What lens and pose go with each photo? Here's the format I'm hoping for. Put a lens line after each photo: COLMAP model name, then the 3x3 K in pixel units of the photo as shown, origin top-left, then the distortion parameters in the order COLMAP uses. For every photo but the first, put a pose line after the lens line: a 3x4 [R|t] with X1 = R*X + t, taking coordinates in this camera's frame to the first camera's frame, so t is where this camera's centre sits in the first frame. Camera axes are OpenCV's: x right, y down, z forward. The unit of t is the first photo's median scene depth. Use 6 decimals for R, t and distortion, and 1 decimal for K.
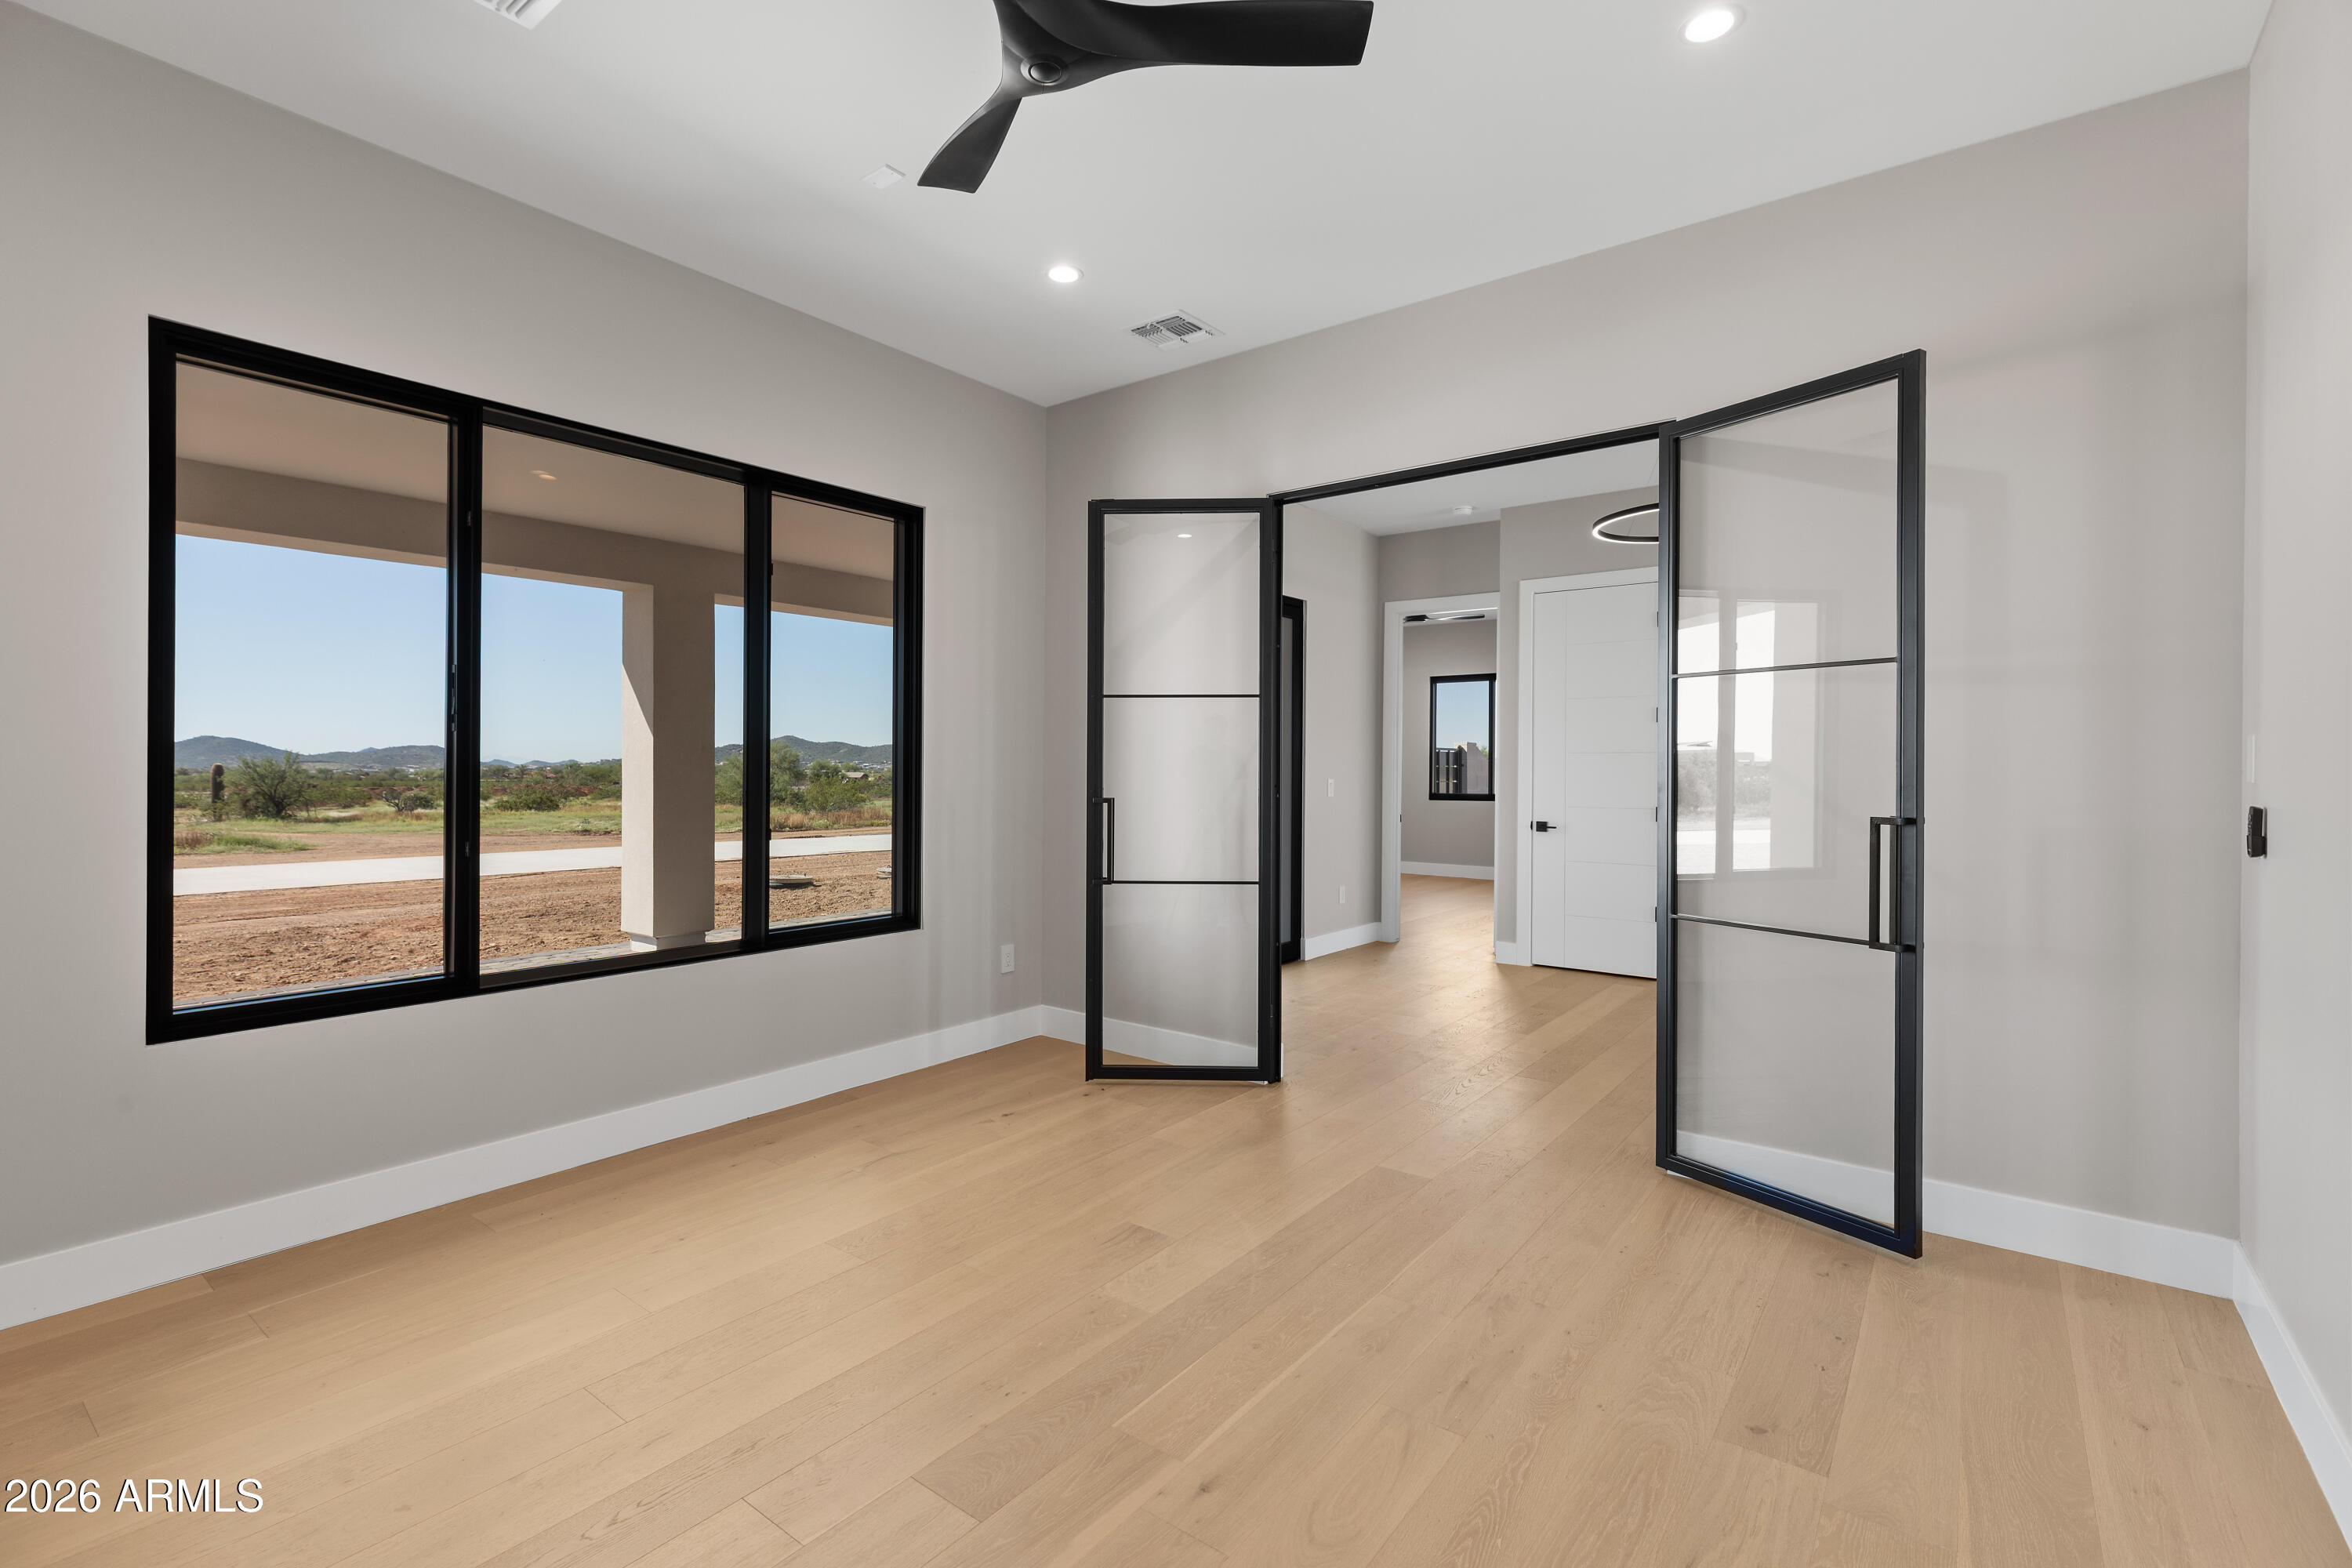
lens RADIAL K [[1058.8, 0, 1167.8], [0, 1058.8, 775.1], [0, 0, 1]] dist [0.002485, -0.000107]
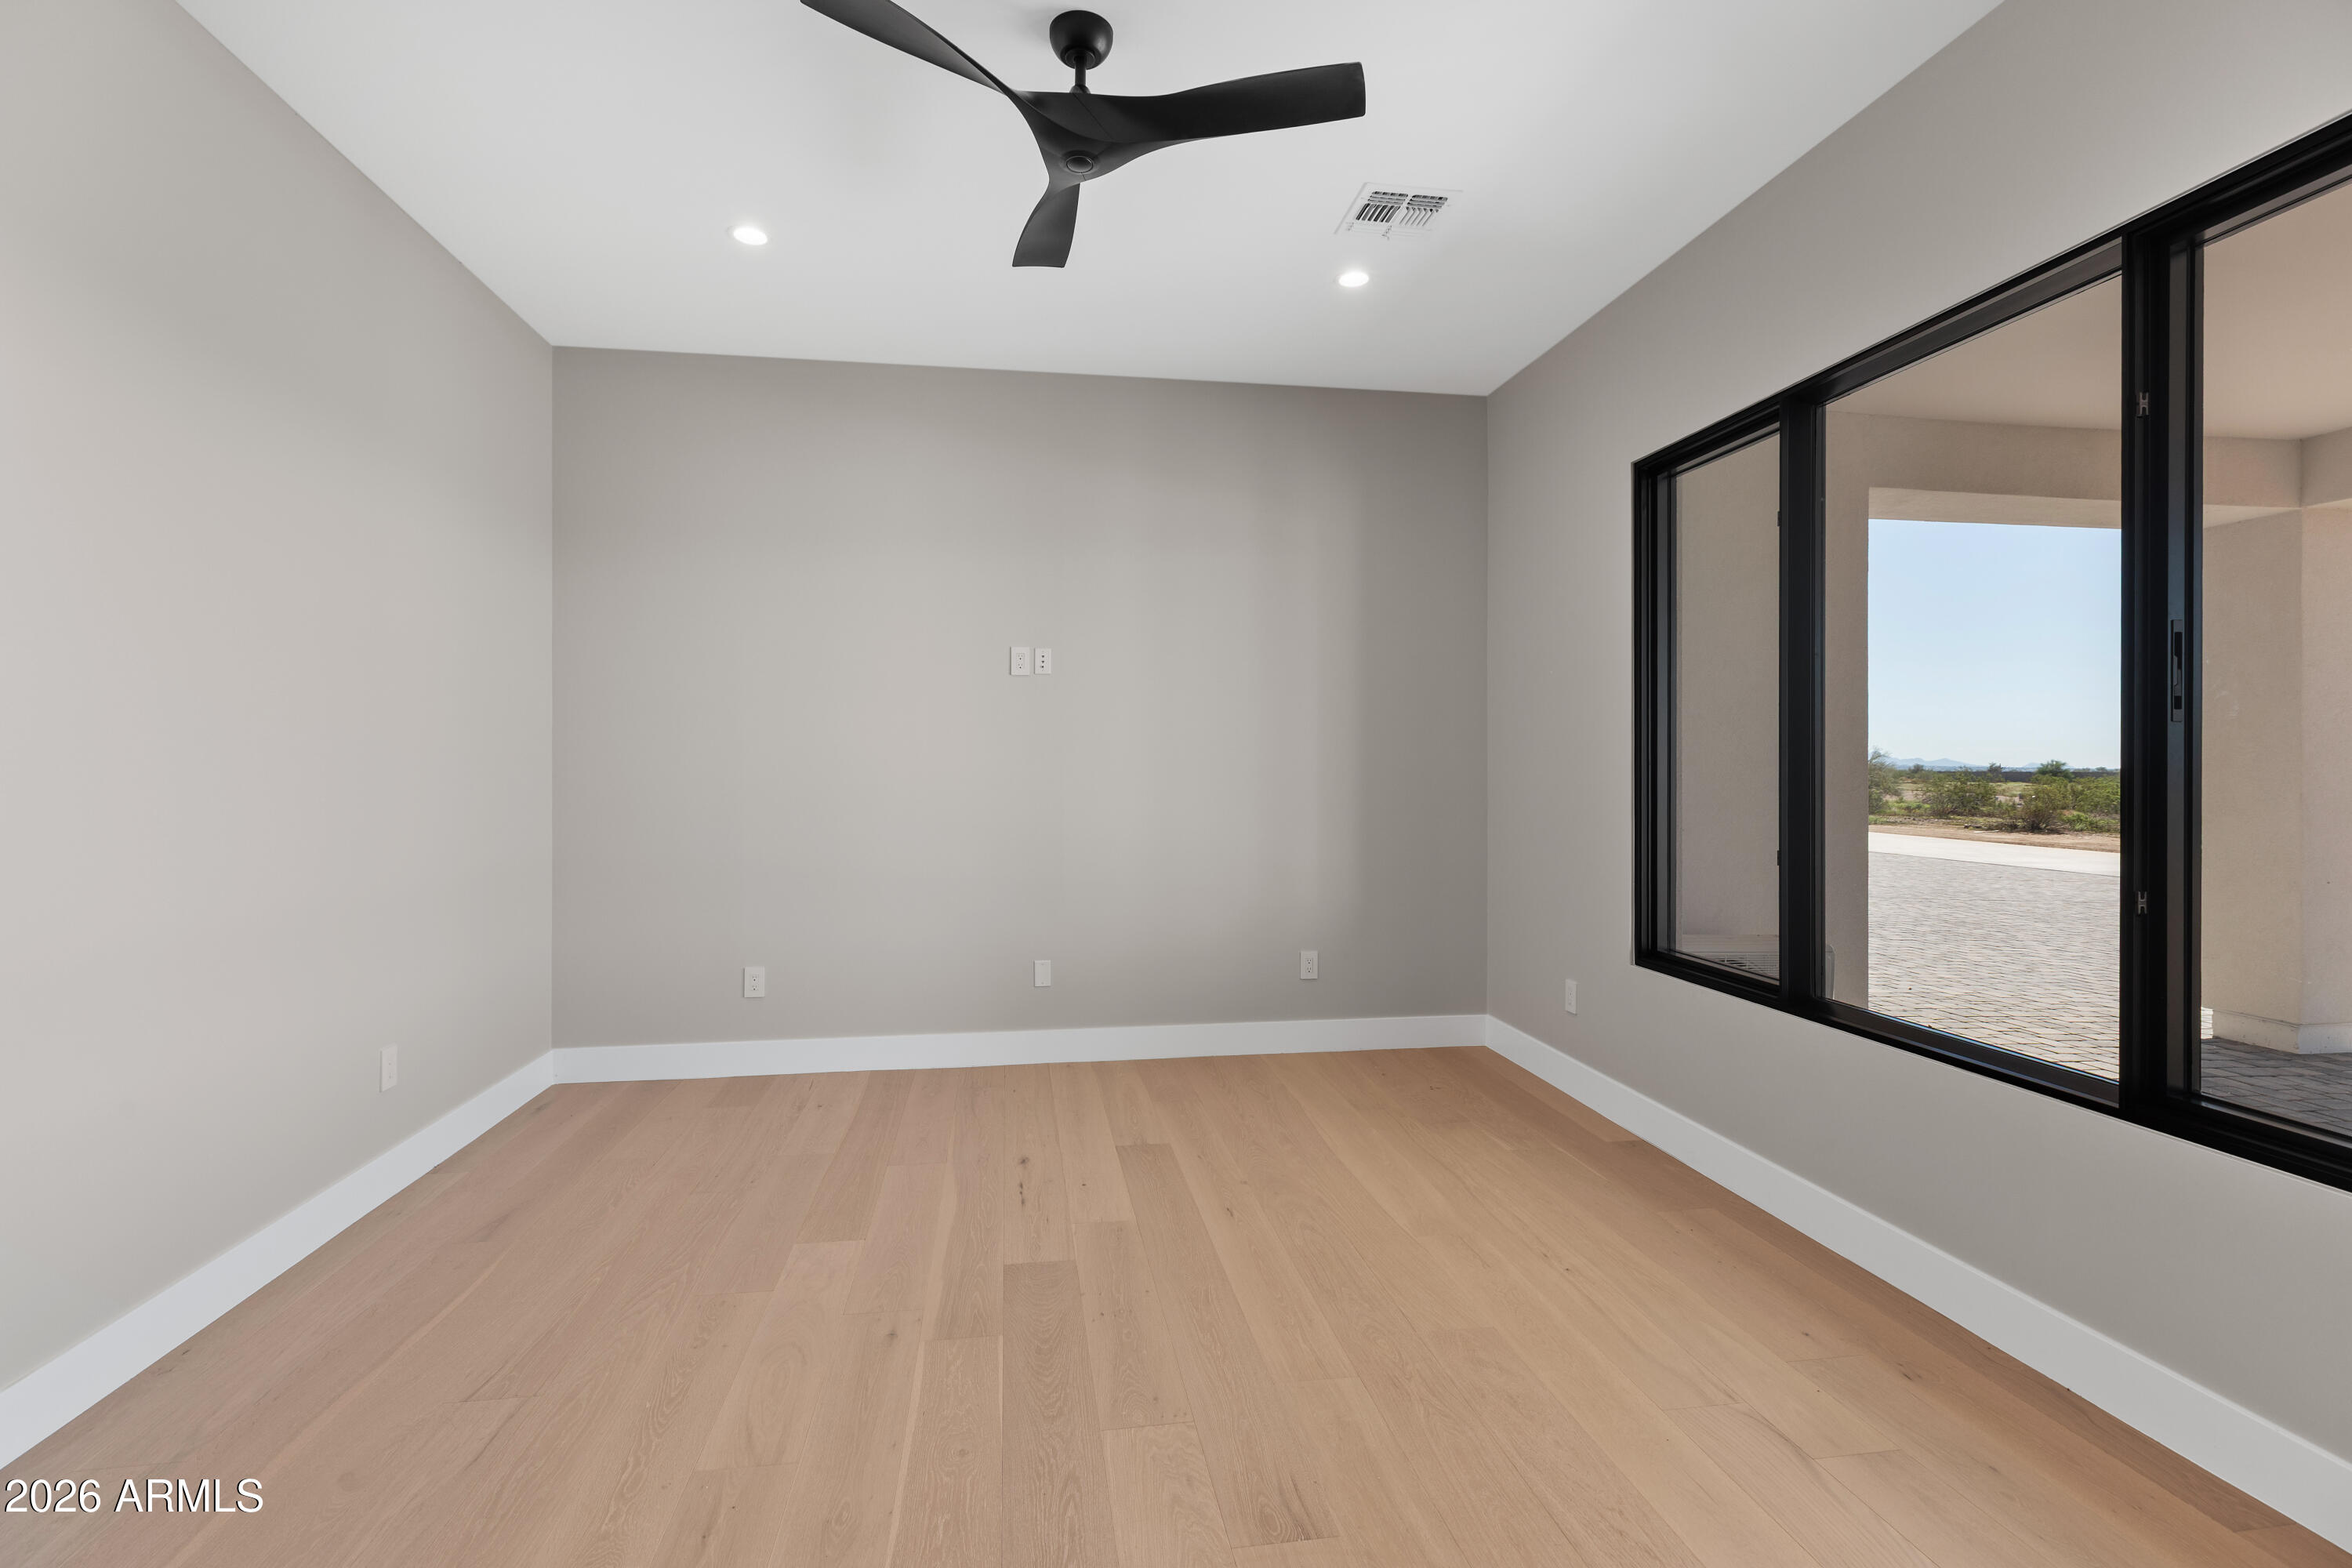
lens RADIAL K [[1058.8, 0, 1165.9], [0, 1058.8, 771.2], [0, 0, 1]] dist [0.002485, -0.000107]
pose [[-0.695520, -0.002236, -0.718503, 0.614585], [-0.010489, 0.999920, 0.007042, -0.016431], [0.718430, 0.012434, -0.695488, 1.795959]]
